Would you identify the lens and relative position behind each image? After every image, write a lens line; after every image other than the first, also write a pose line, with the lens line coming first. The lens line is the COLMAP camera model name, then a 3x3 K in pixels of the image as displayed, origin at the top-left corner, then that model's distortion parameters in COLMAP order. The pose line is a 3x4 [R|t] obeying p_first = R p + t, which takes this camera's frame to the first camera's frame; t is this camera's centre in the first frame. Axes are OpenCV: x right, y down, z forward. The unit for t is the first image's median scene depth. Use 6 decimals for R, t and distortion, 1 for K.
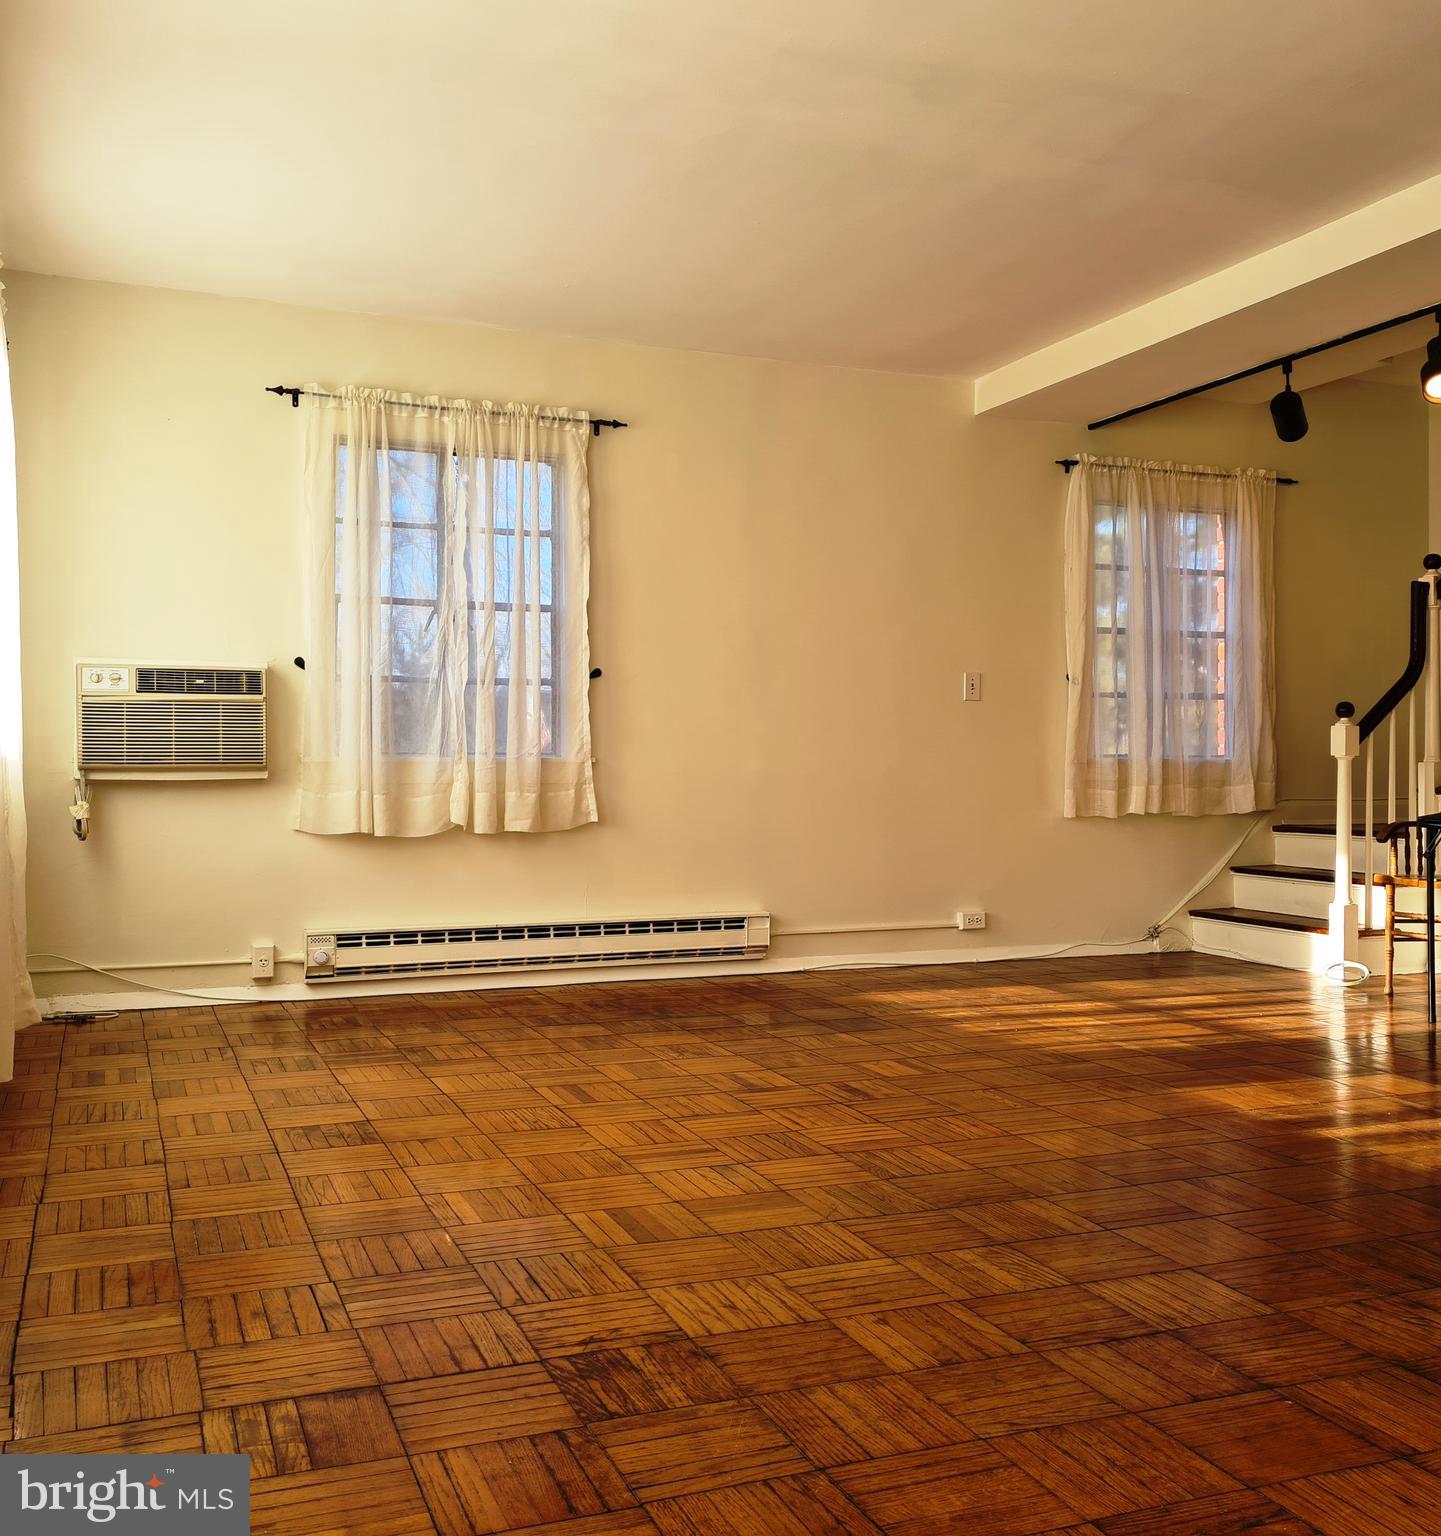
lens RADIAL K [[1537.7, 0, 754.6], [0, 1537.7, 764.0], [0, 0, 1]] dist [0.072564, -0.053821]
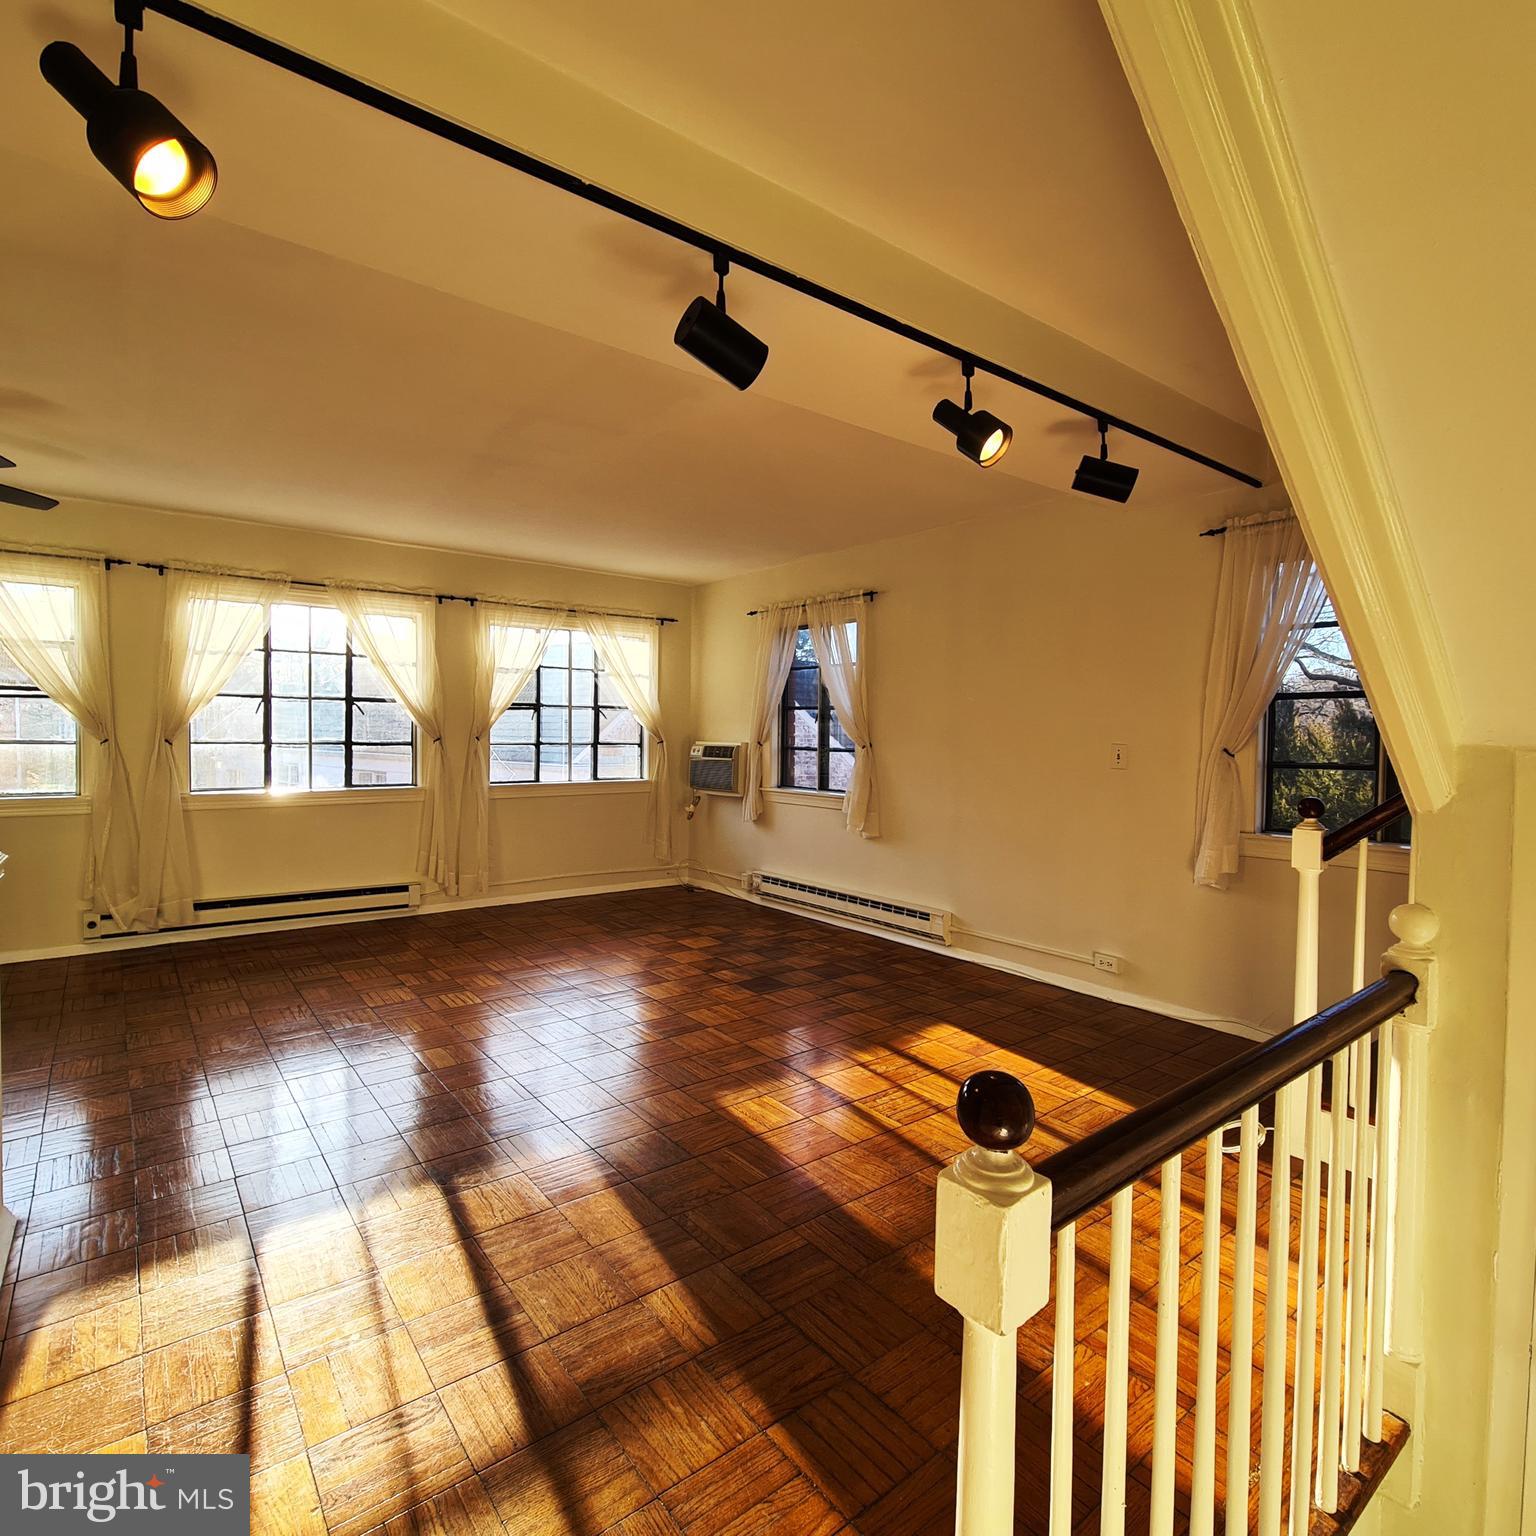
lens RADIAL K [[838.6, 0, 747.0], [0, 838.6, 757.1], [0, 0, 1]] dist [0.003845, -0.002495]
pose [[0.248413, 0.029656, -0.968200, 1.287780], [-0.011114, 0.999553, 0.027765, -0.123879], [0.968591, 0.003863, 0.248631, 1.140458]]
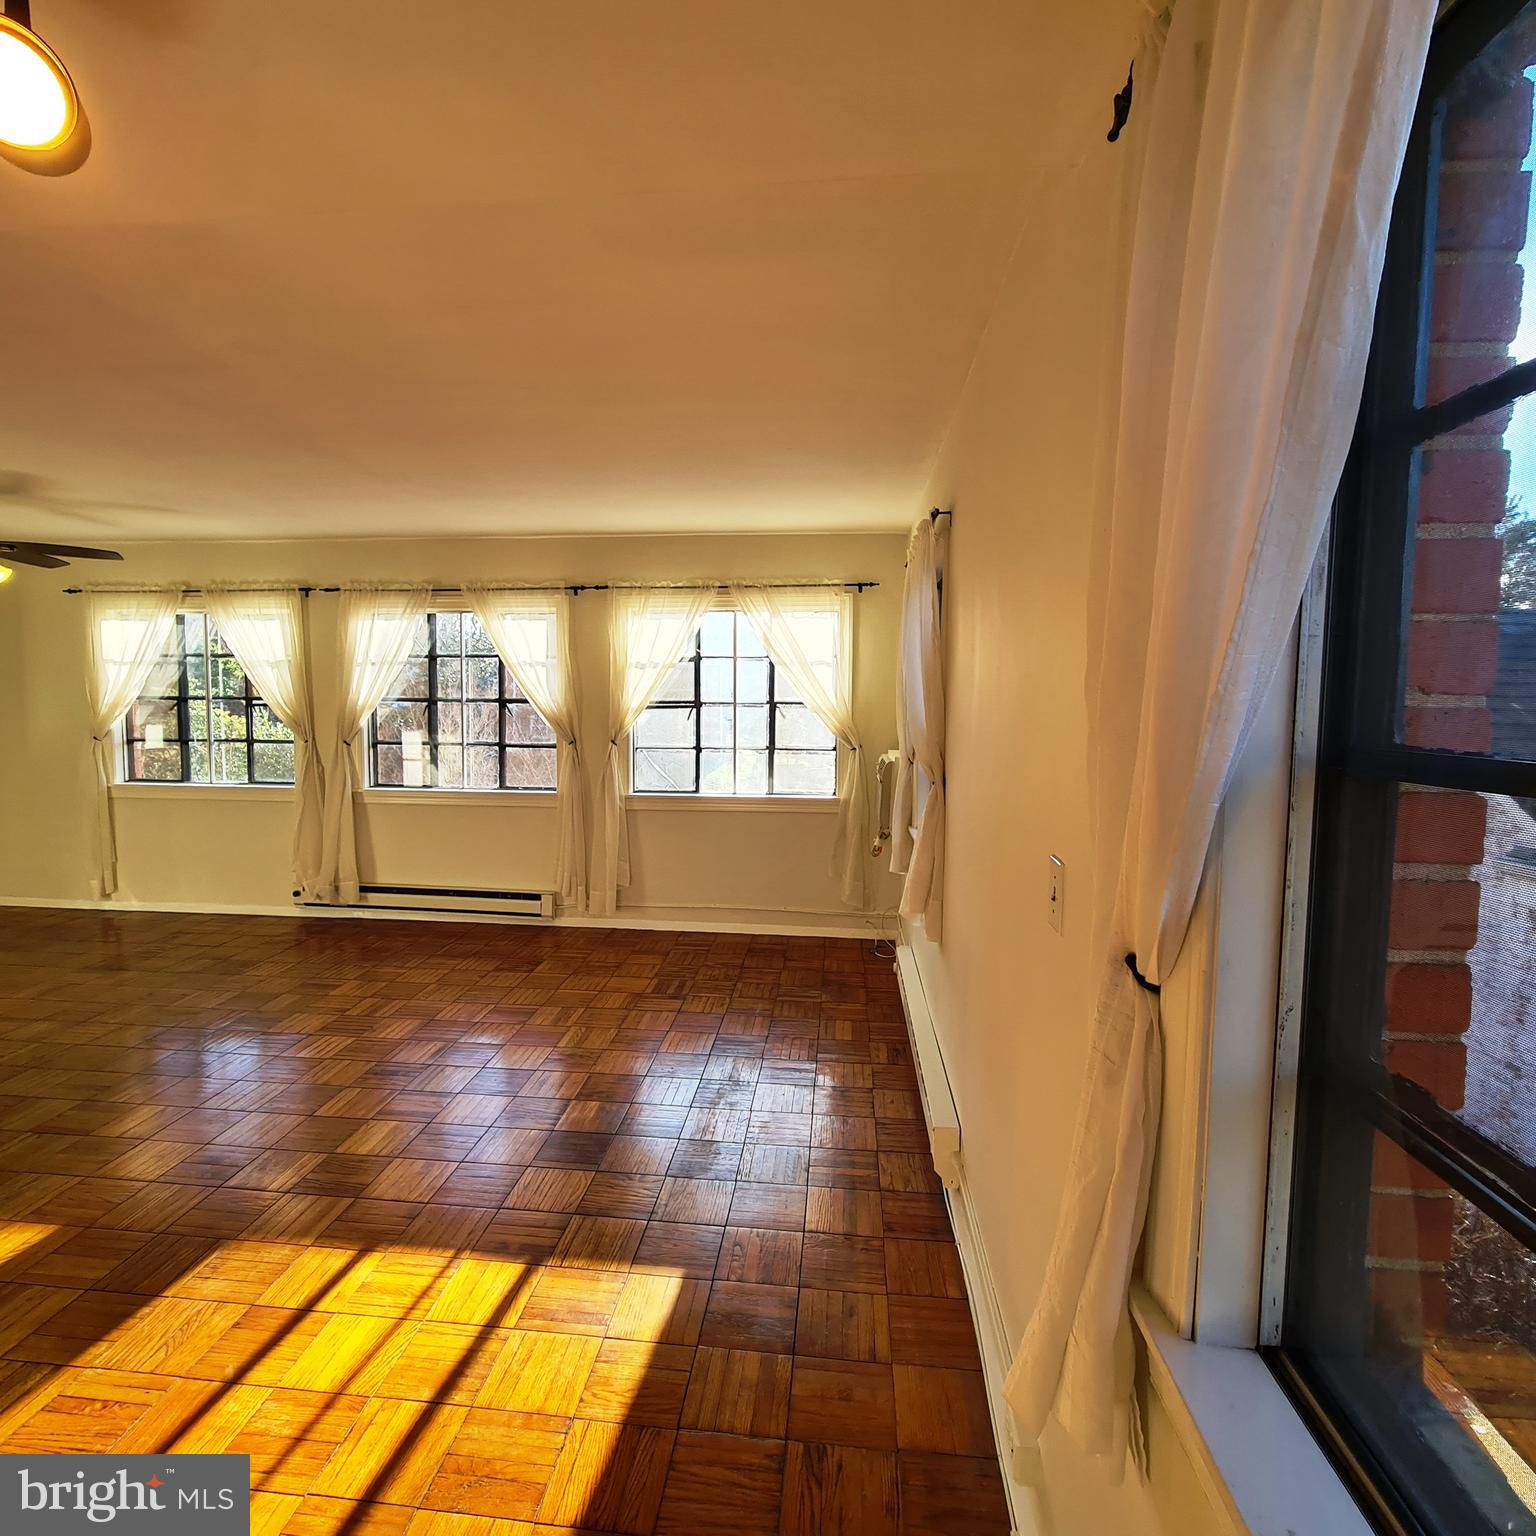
lens RADIAL K [[838.6, 0, 747.0], [0, 838.6, 757.1], [0, 0, 1]] dist [0.003845, -0.002495]
pose [[-0.488388, 0.058053, -0.870694, 0.707674], [-0.007653, 0.997461, 0.070798, -0.192260], [0.872593, 0.041241, -0.486704, 2.005576]]
